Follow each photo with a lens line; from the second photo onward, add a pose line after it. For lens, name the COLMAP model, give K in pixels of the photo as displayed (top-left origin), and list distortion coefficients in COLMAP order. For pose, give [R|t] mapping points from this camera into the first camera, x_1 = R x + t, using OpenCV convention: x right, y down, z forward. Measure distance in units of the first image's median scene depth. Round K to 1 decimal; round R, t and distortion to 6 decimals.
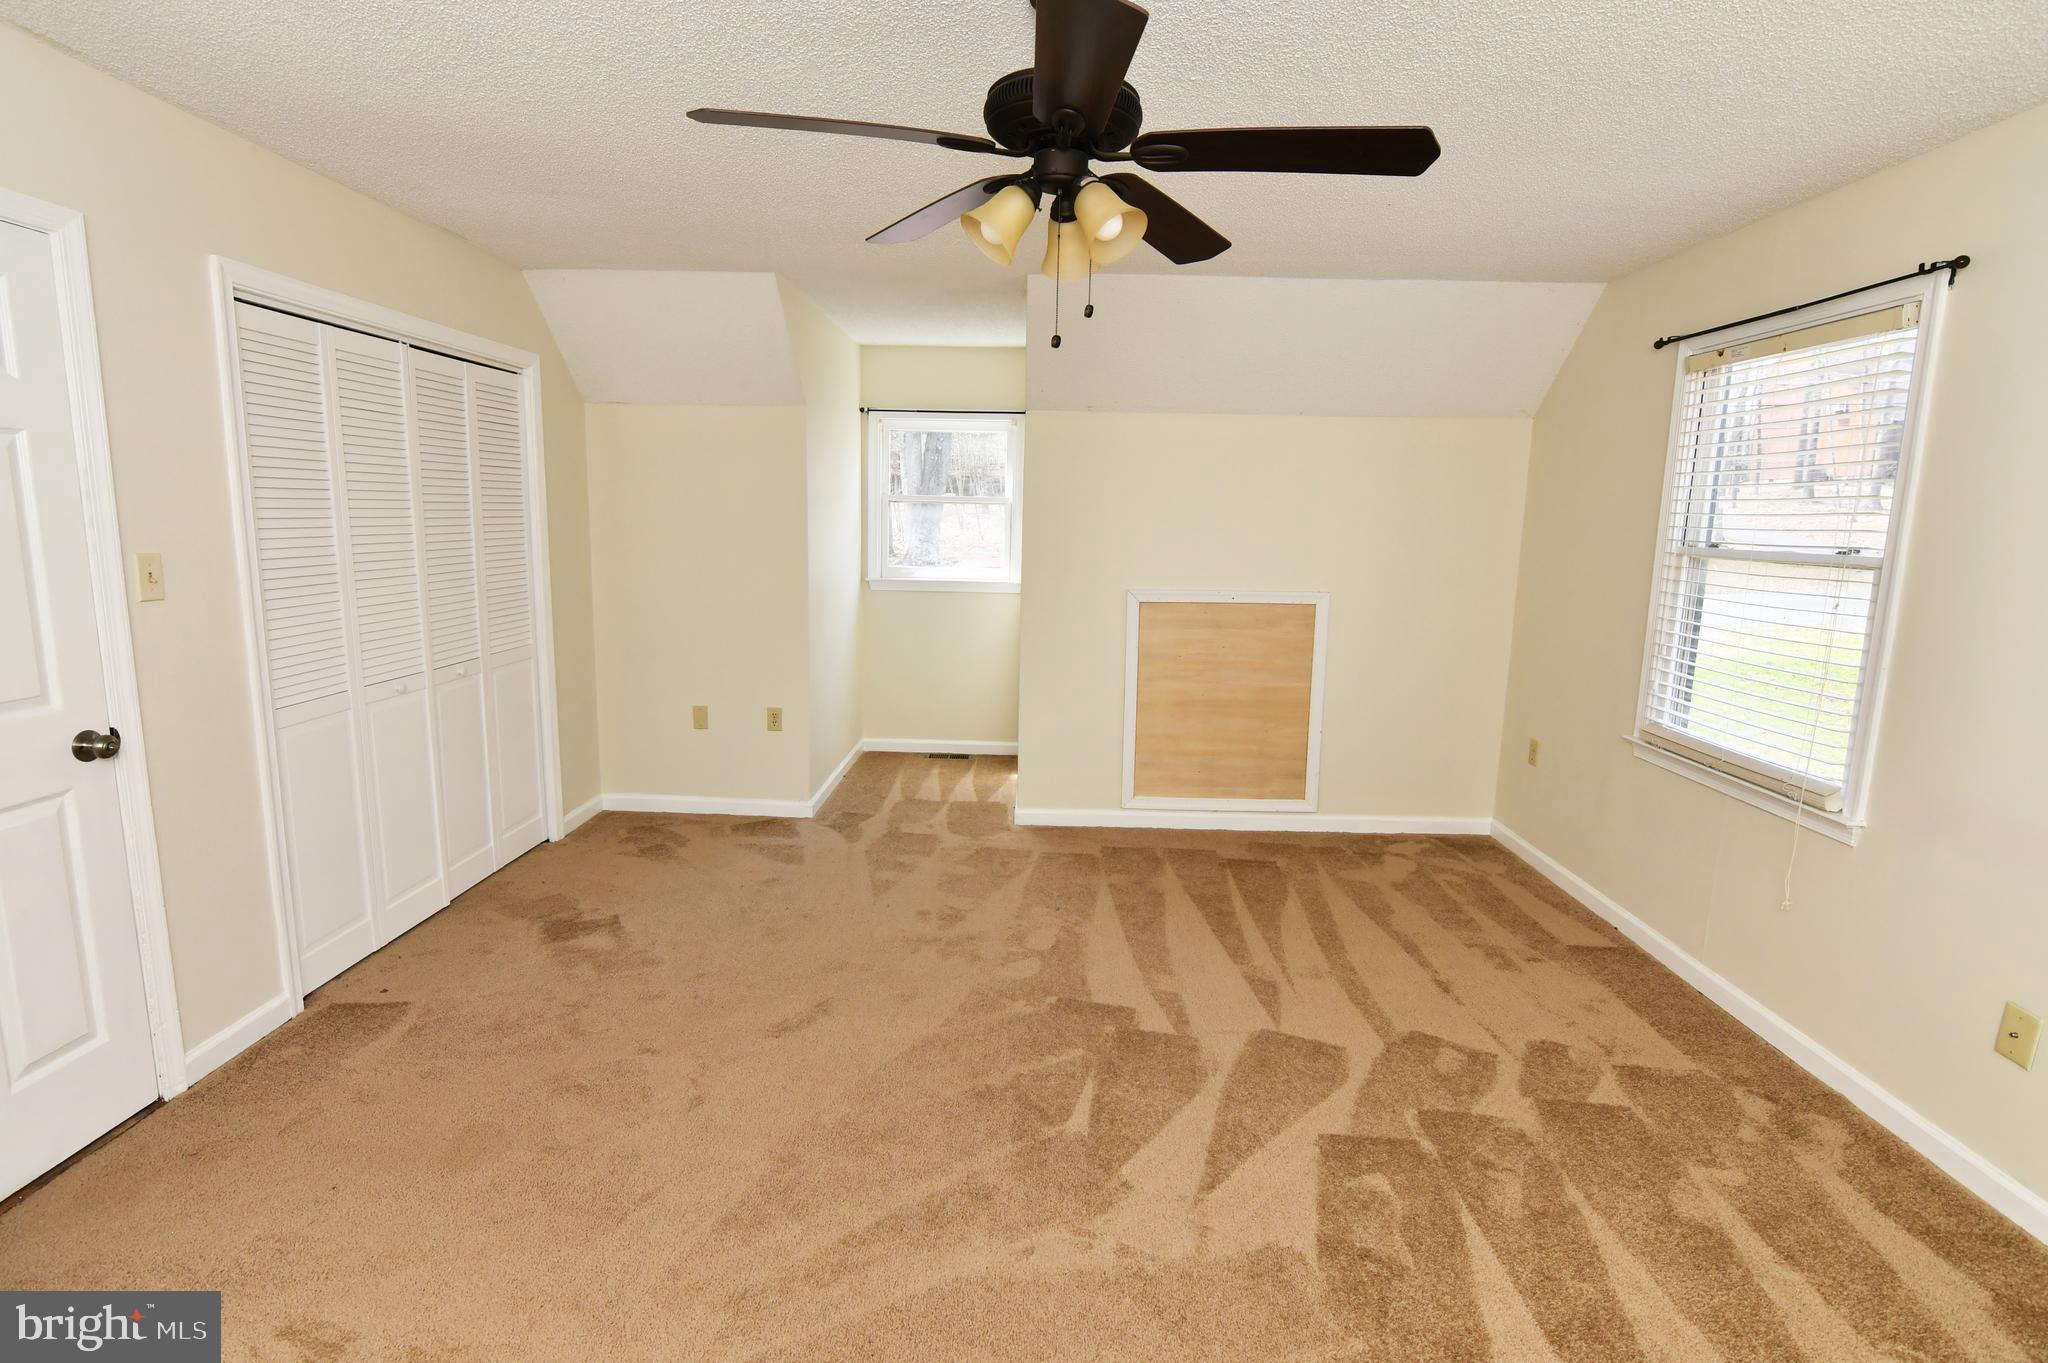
lens RADIAL K [[991.9, 0, 1020.3], [0, 991.9, 675.8], [0, 0, 1]] dist [-0.030513, 0.007559]
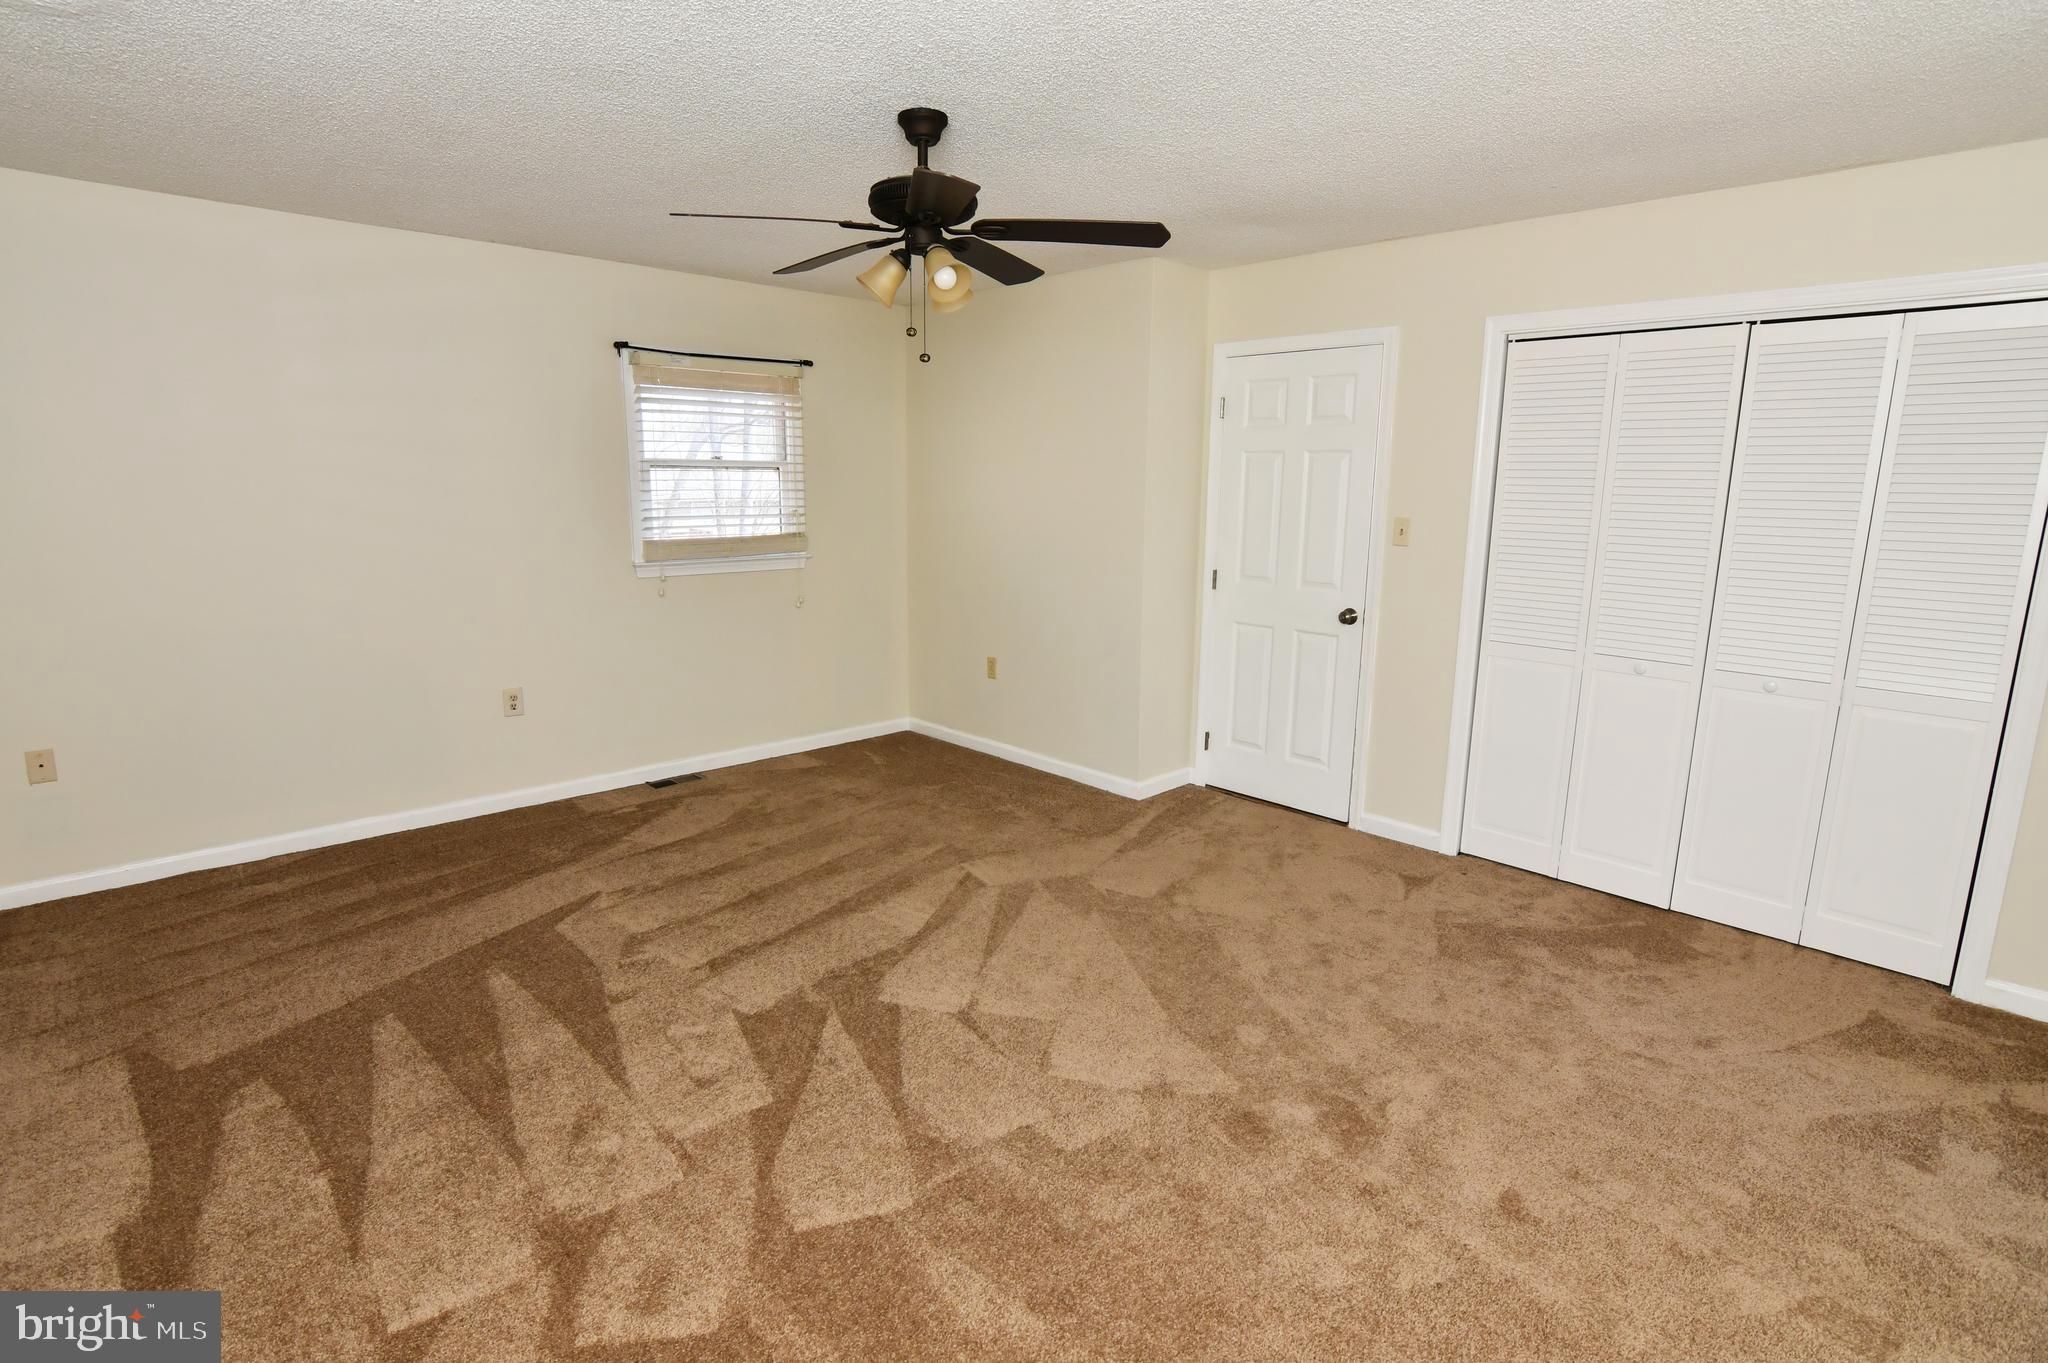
lens RADIAL K [[991.9, 0, 1020.3], [0, 991.9, 675.8], [0, 0, 1]] dist [-0.030513, 0.007559]
pose [[-0.714274, 0.102544, -0.692313, 0.437129], [-0.141918, 0.947435, 0.286752, -0.144219], [0.685326, 0.303071, -0.662175, 0.962634]]
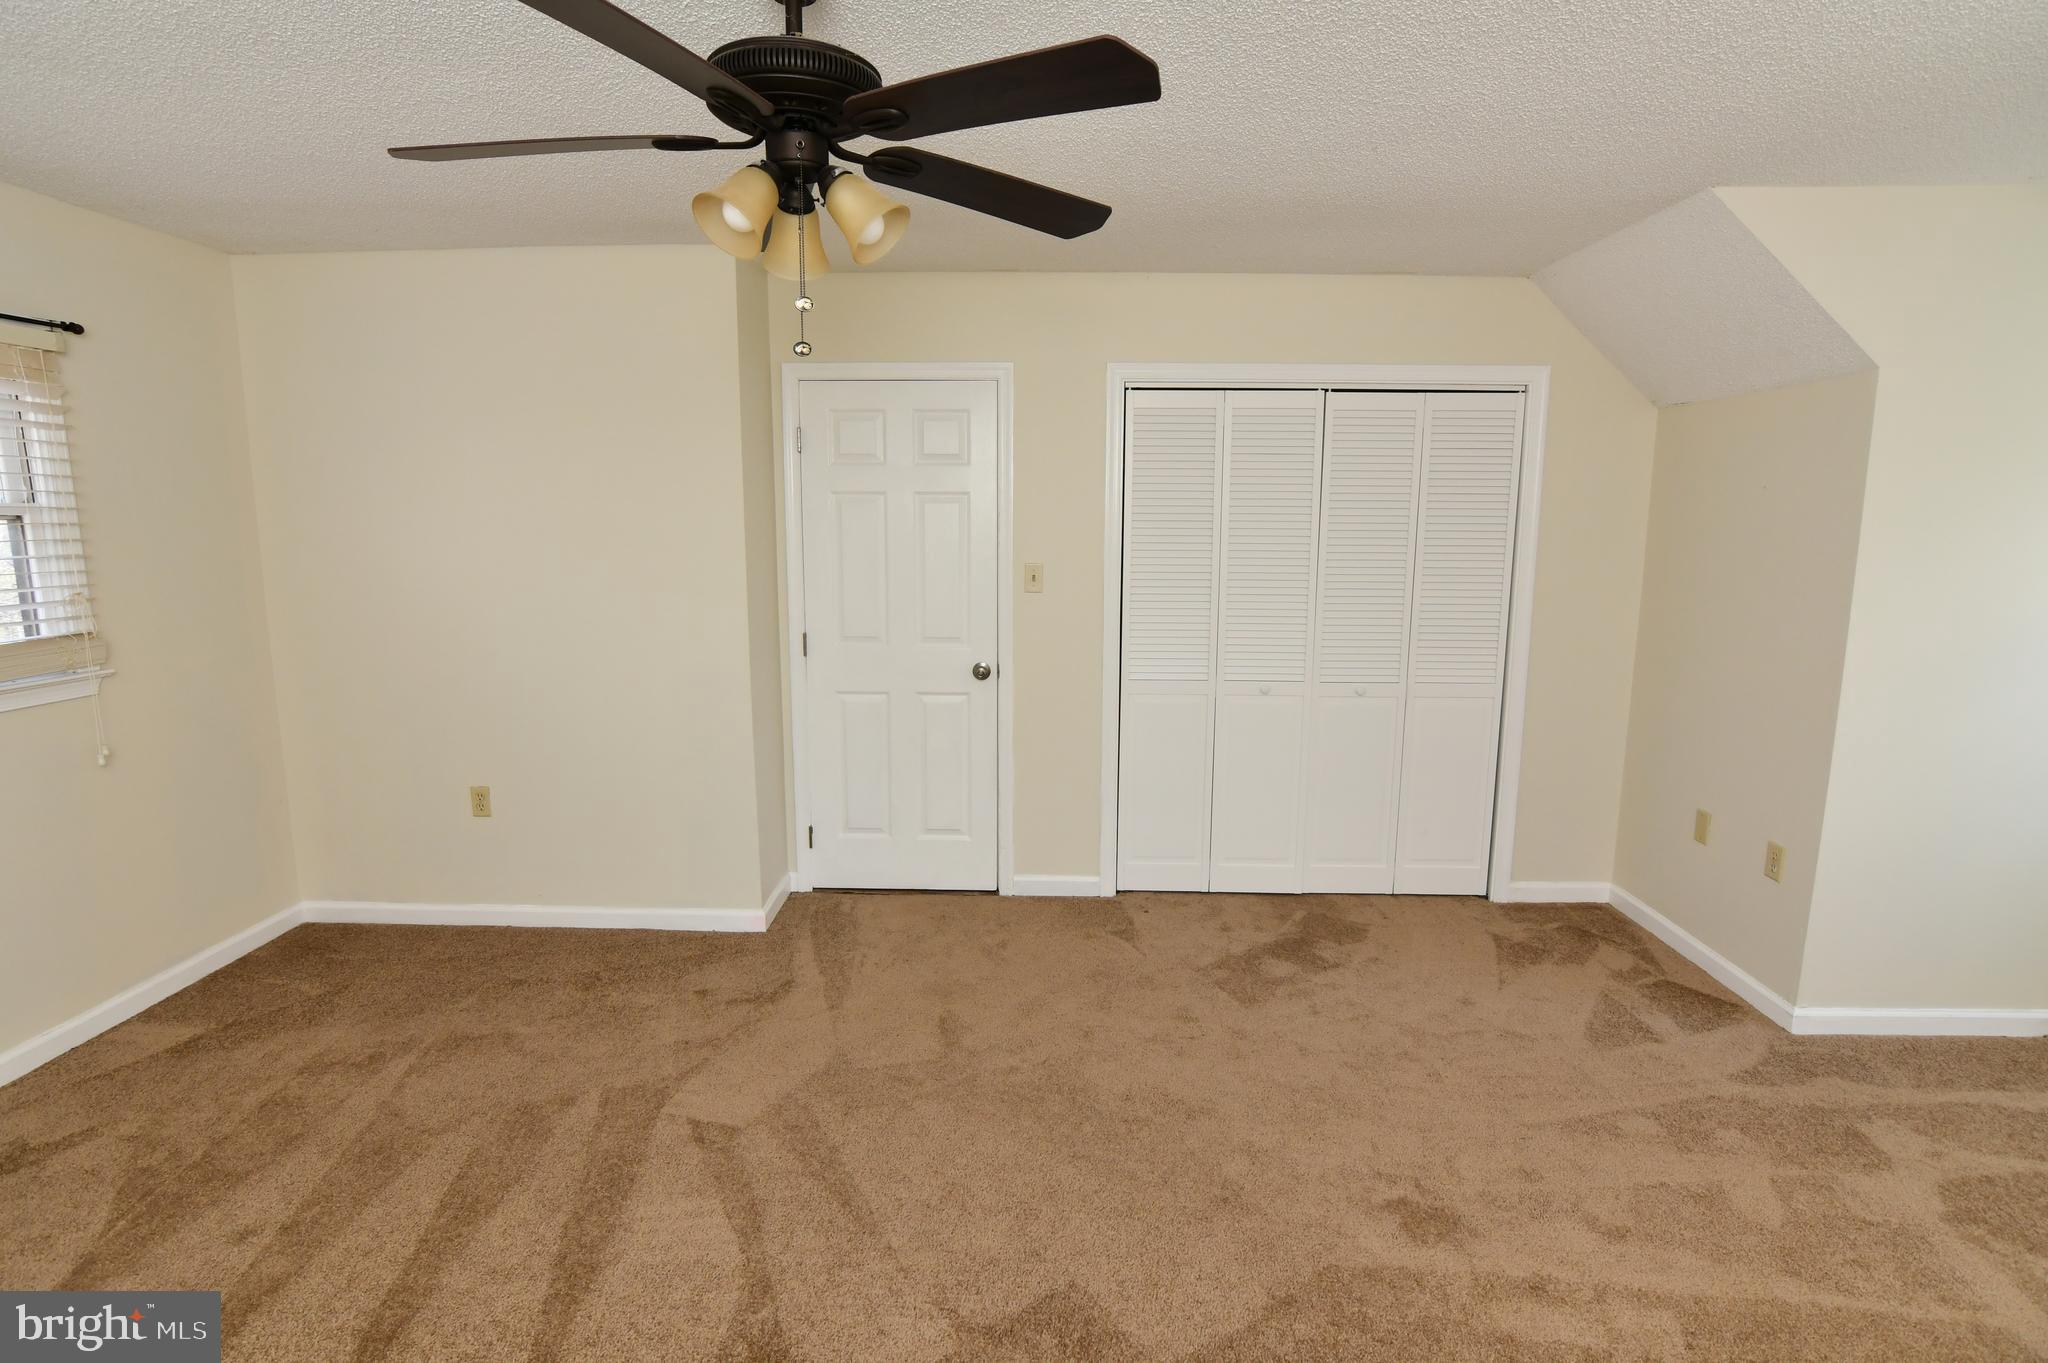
lens RADIAL K [[991.9, 0, 1020.3], [0, 991.9, 675.8], [0, 0, 1]] dist [-0.030513, 0.007559]
pose [[-0.014033, 0.132233, -0.991119, 0.420411], [-0.164730, 0.977367, 0.132731, -0.087239], [0.986239, 0.165129, 0.008068, 0.544834]]
